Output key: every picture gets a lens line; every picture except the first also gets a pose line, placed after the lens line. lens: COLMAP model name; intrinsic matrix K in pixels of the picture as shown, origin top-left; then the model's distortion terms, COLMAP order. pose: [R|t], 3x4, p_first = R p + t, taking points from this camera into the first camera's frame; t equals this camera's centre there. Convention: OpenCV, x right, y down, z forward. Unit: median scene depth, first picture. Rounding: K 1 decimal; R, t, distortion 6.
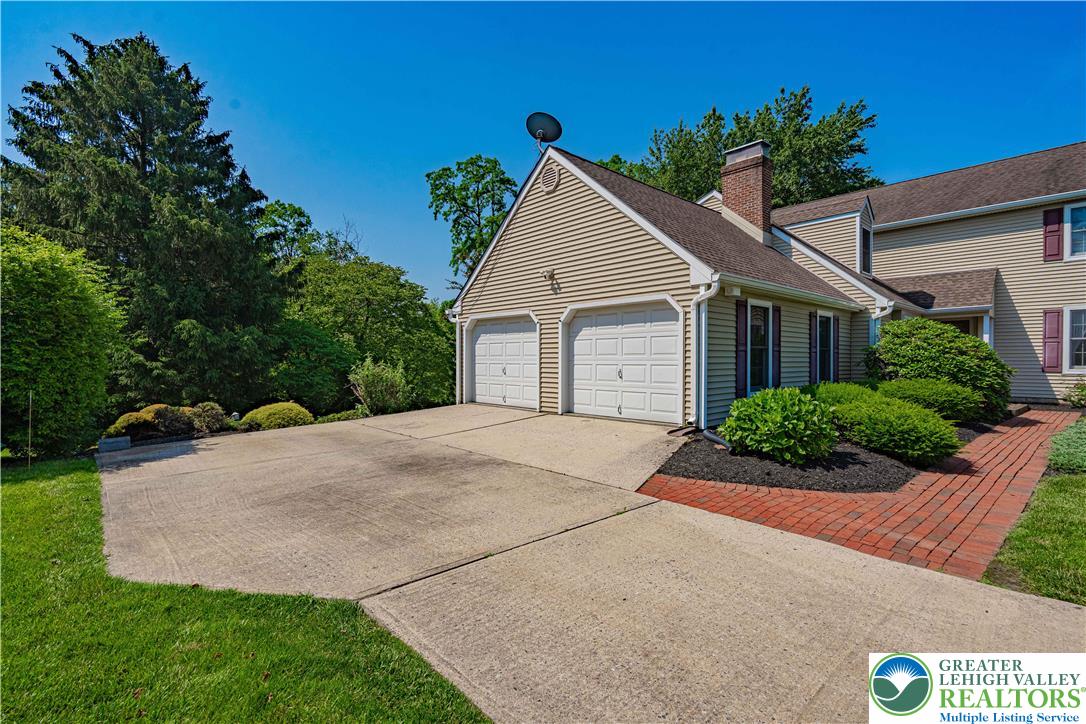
lens RADIAL K [[499.9, 0, 549.7], [0, 499.9, 367.8], [0, 0, 1]] dist [-0.003694, 0.000722]
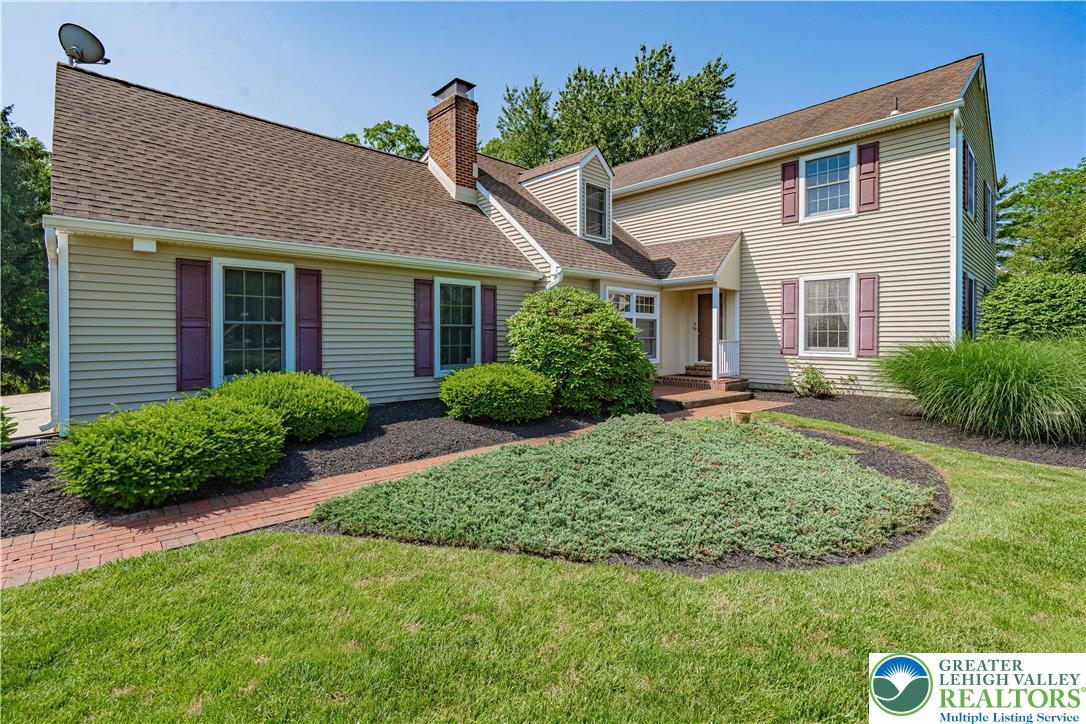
lens RADIAL K [[499.9, 0, 523.1], [0, 499.9, 344.7], [0, 0, 1]] dist [-0.003694, 0.000722]
pose [[0.999822, 0.005748, 0.017985, 0.535960], [-0.005840, 0.999970, 0.005087, -0.009001], [-0.017955, -0.005192, 0.999825, 0.156008]]
